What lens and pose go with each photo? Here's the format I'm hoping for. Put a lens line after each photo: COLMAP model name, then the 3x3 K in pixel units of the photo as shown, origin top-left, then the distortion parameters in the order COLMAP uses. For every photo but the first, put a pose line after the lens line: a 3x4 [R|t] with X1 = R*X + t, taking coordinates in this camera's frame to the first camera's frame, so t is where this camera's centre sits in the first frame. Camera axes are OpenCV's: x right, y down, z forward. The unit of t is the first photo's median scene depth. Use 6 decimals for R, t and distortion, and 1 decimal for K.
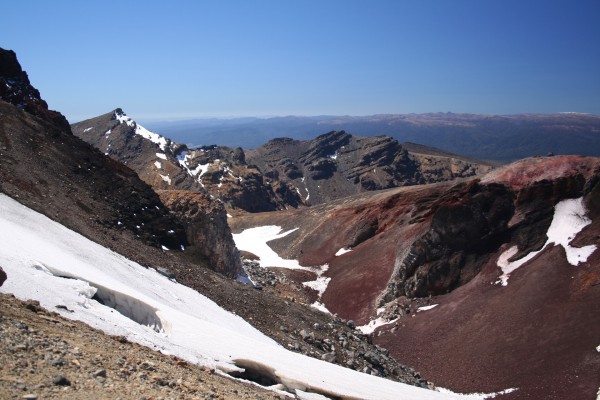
lens RADIAL K [[596.4, 0, 300.9], [0, 596.4, 198.4], [0, 0, 1]] dist [-0.106599, 0.000000]
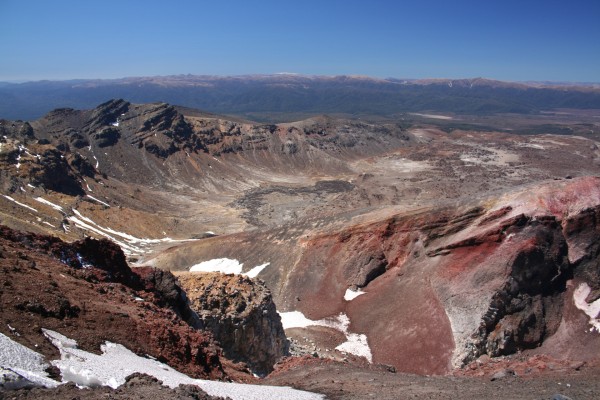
lens RADIAL K [[499.4, 0, 304.2], [0, 499.4, 195.5], [0, 0, 1]] dist [-0.102449, 0.016664]
pose [[0.893735, -0.102647, 0.436694, -0.267497], [0.060296, 0.992123, 0.109802, -0.124673], [-0.444525, -0.071803, 0.892884, 0.353240]]
